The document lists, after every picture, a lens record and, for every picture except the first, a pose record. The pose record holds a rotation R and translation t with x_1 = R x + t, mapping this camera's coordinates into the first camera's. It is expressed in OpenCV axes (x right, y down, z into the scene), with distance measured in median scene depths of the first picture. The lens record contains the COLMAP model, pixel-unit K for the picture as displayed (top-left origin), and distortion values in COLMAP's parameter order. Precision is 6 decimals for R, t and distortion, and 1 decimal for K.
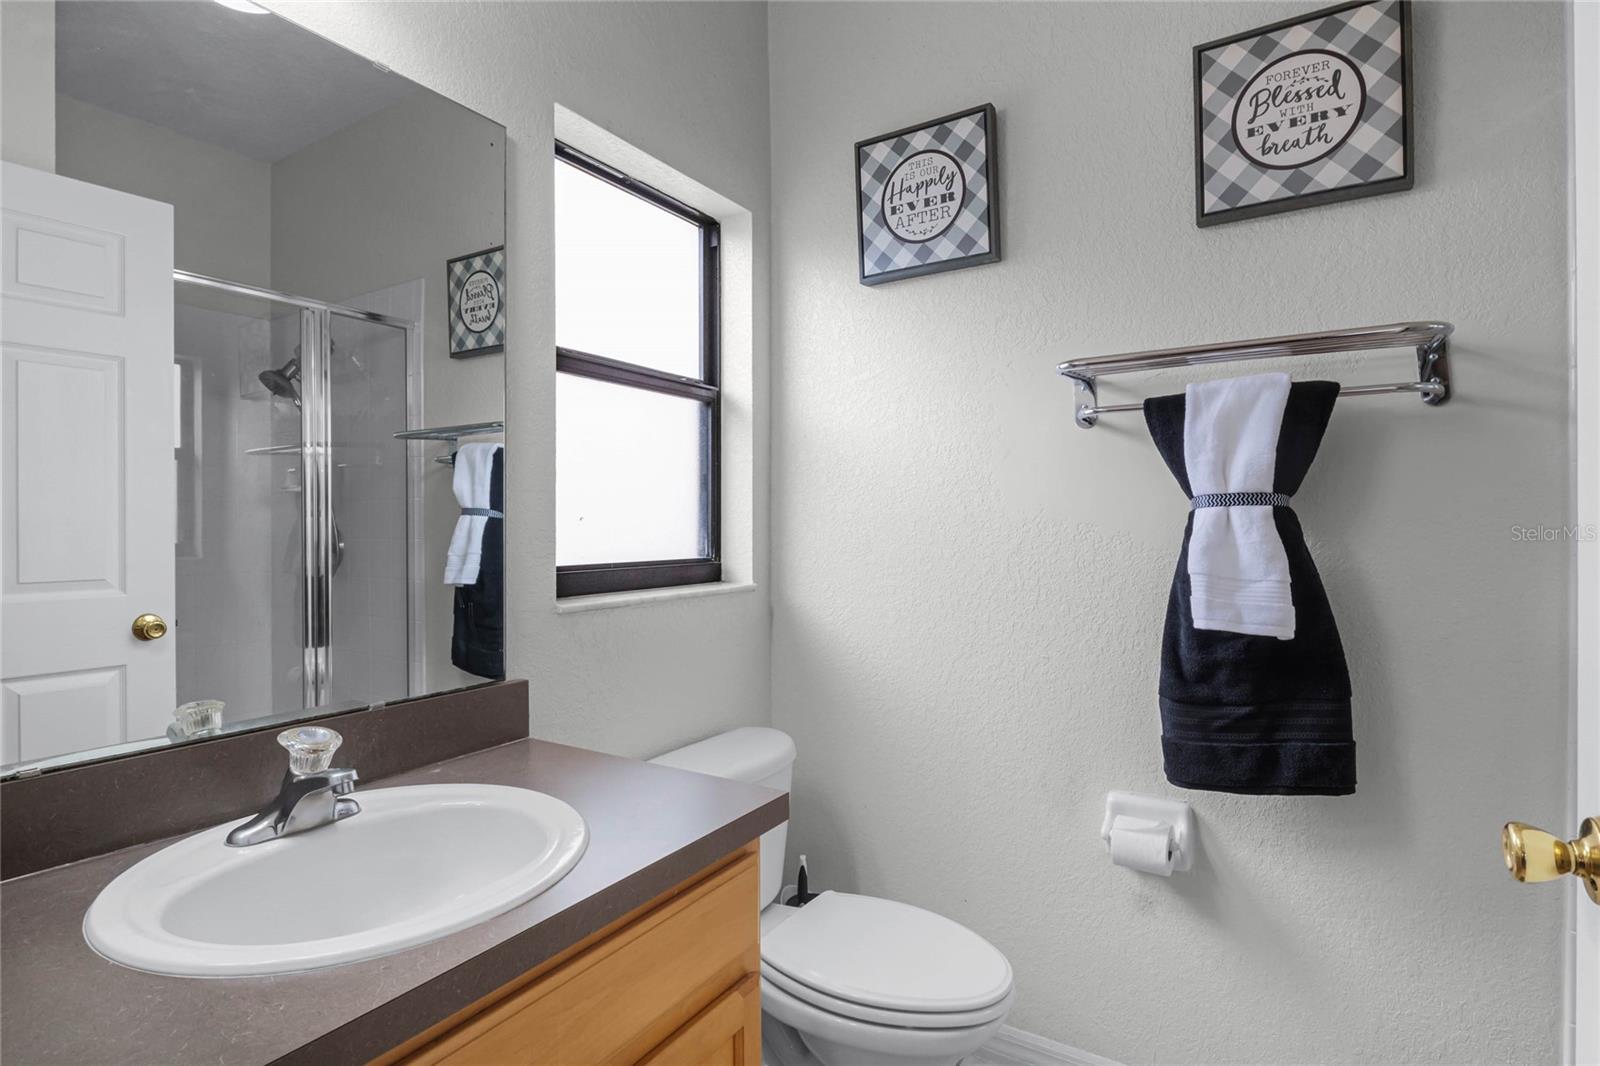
lens RADIAL K [[808.0, 0, 804.3], [0, 808.0, 529.6], [0, 0, 1]] dist [-0.003462, -0.001277]
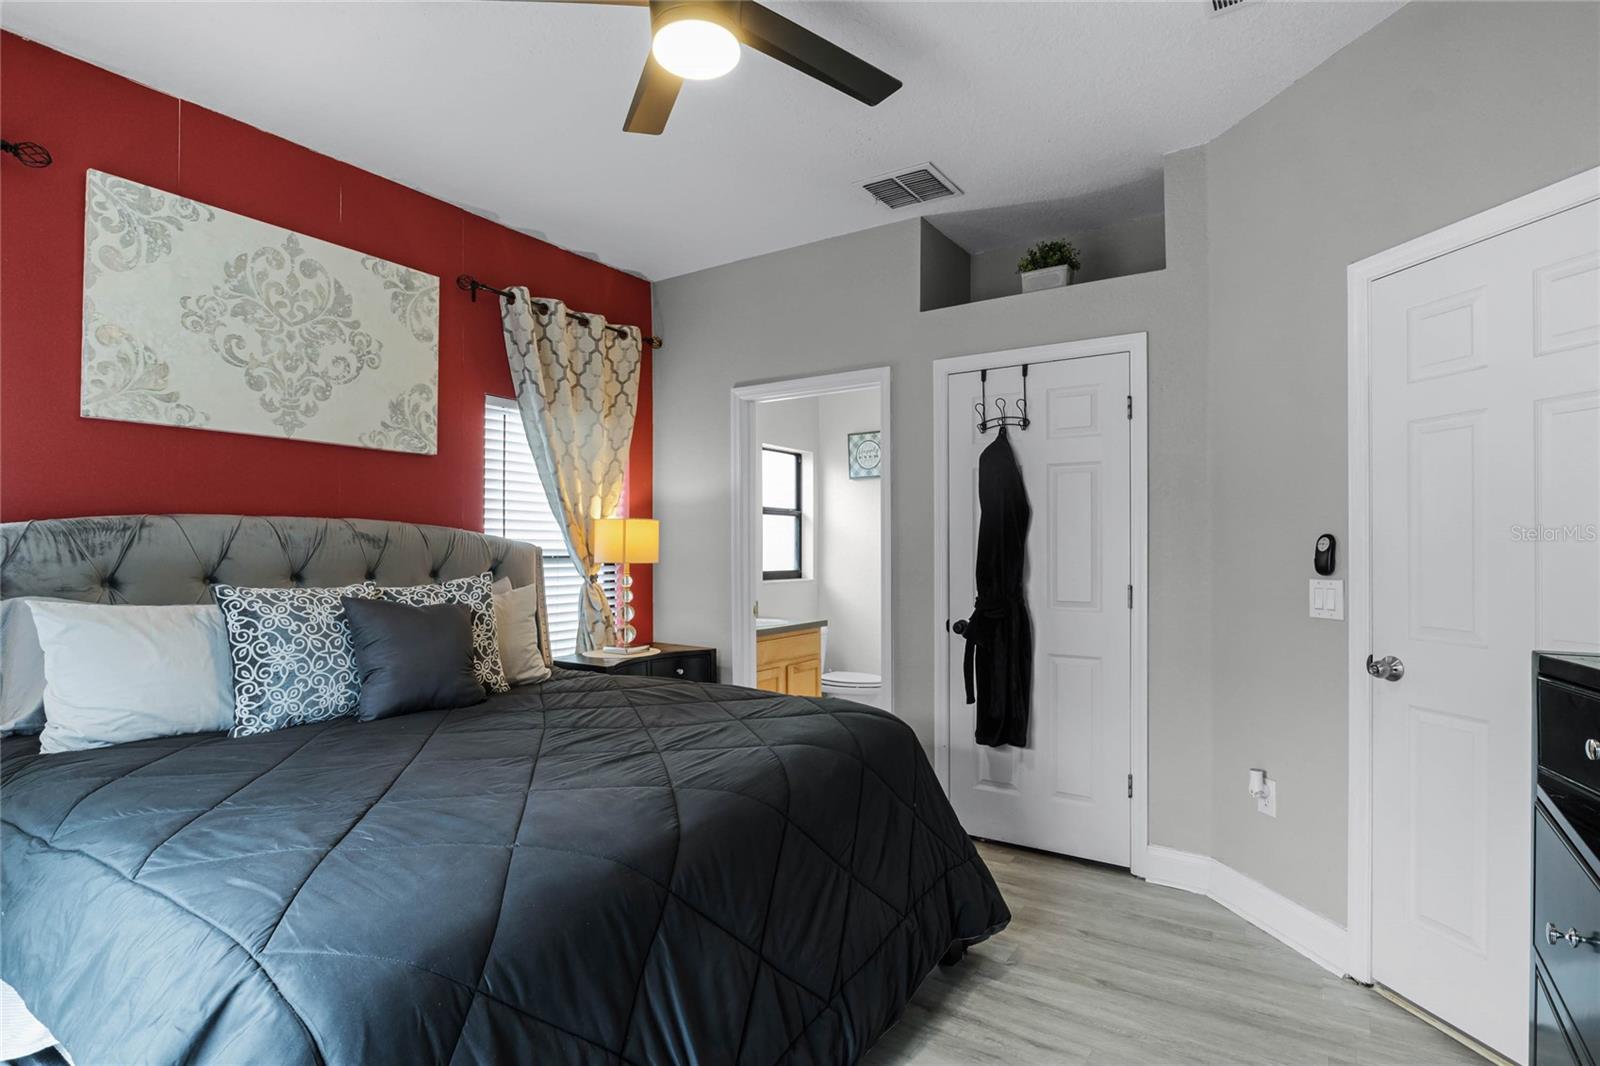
lens RADIAL K [[808.0, 0, 804.3], [0, 808.0, 529.6], [0, 0, 1]] dist [-0.003462, -0.001277]
pose [[0.999466, 0.003891, -0.032454, -0.000116], [-0.004636, 0.999727, -0.022916, -0.046246], [0.032356, 0.023054, 0.999210, -2.022095]]
